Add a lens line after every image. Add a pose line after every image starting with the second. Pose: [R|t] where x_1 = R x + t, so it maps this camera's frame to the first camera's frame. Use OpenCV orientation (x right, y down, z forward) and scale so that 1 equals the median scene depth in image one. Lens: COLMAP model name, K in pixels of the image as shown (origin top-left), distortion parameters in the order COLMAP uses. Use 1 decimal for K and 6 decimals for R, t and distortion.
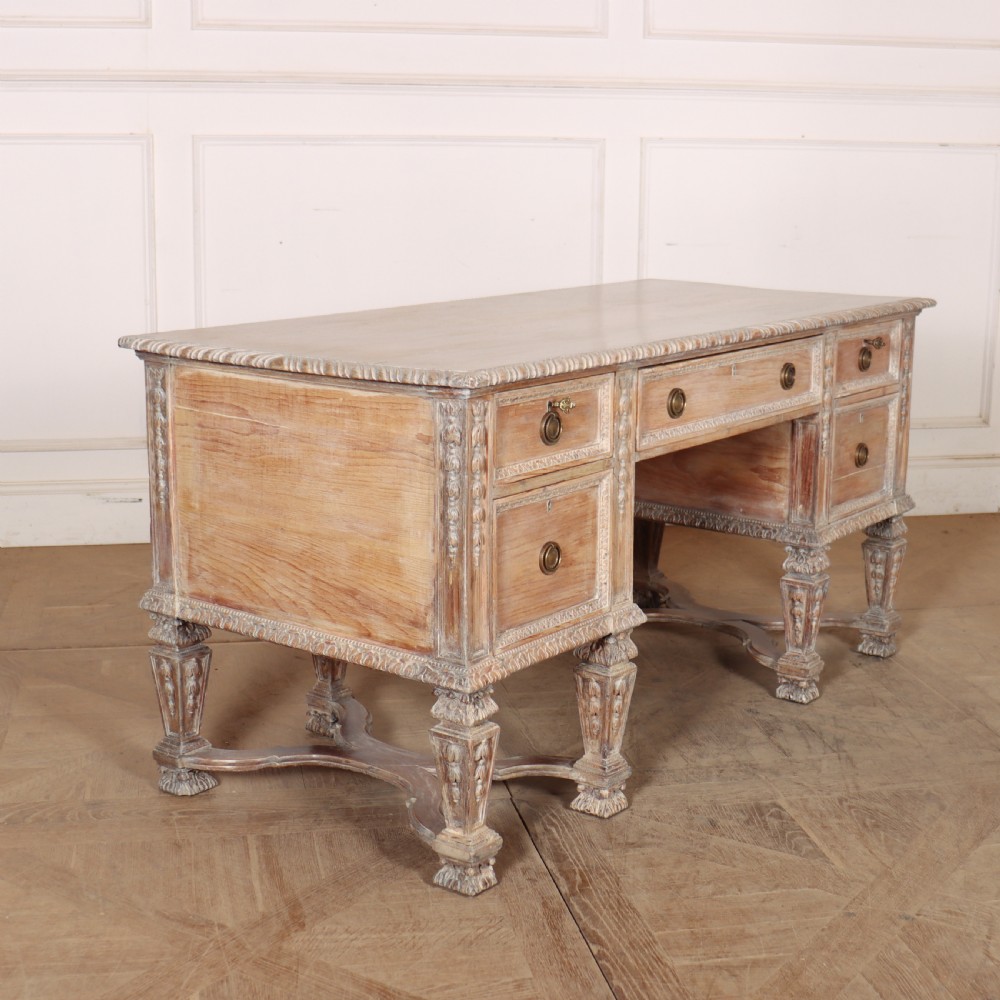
lens RADIAL K [[1642.6, 0, 499.7], [0, 1642.6, 548.9], [0, 0, 1]] dist [-0.163628, 0.078244]
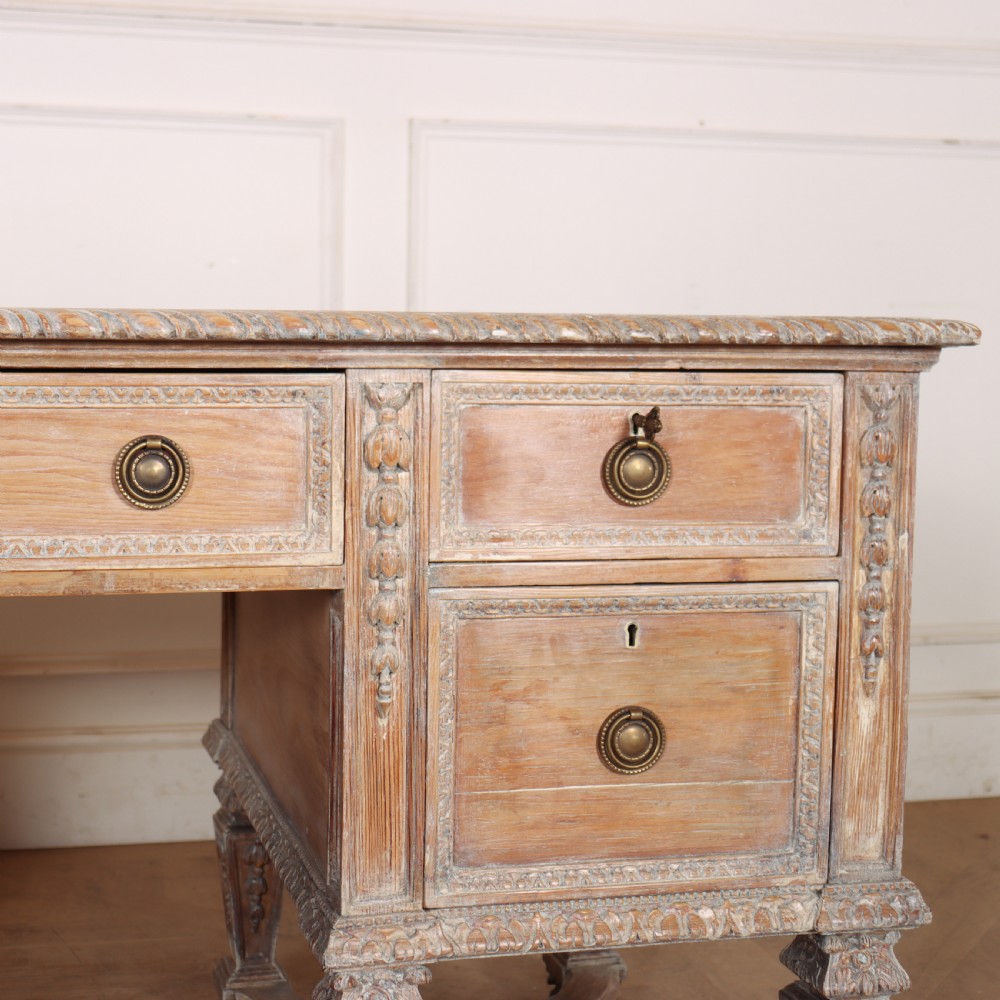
lens RADIAL K [[1724.6, 0, 383.6], [0, 1724.6, 500.1], [0, 0, 1]] dist [-0.068689, 0.238719]
pose [[0.999628, -0.000740, 0.027272, 0.096099], [0.004975, 0.987815, -0.155556, -0.053543], [-0.026824, 0.155634, 0.987451, 0.685742]]
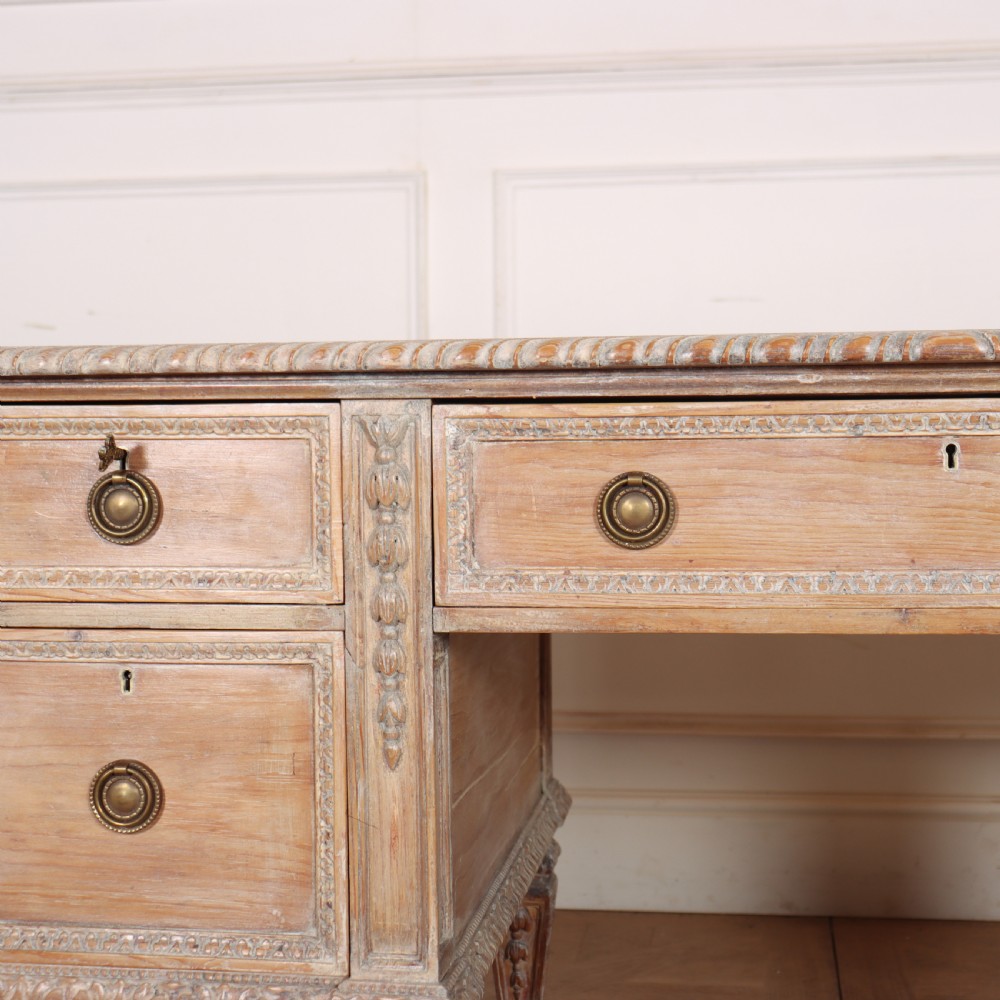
lens RADIAL K [[1722.8, 0, 515.5], [0, 1722.8, 498.1], [0, 0, 1]] dist [-0.066090, 0.216955]
pose [[0.943607, -0.008773, -0.330951, 0.020194], [-0.058126, 0.979731, -0.191701, -0.044072], [0.325925, 0.200127, 0.923971, 0.691857]]
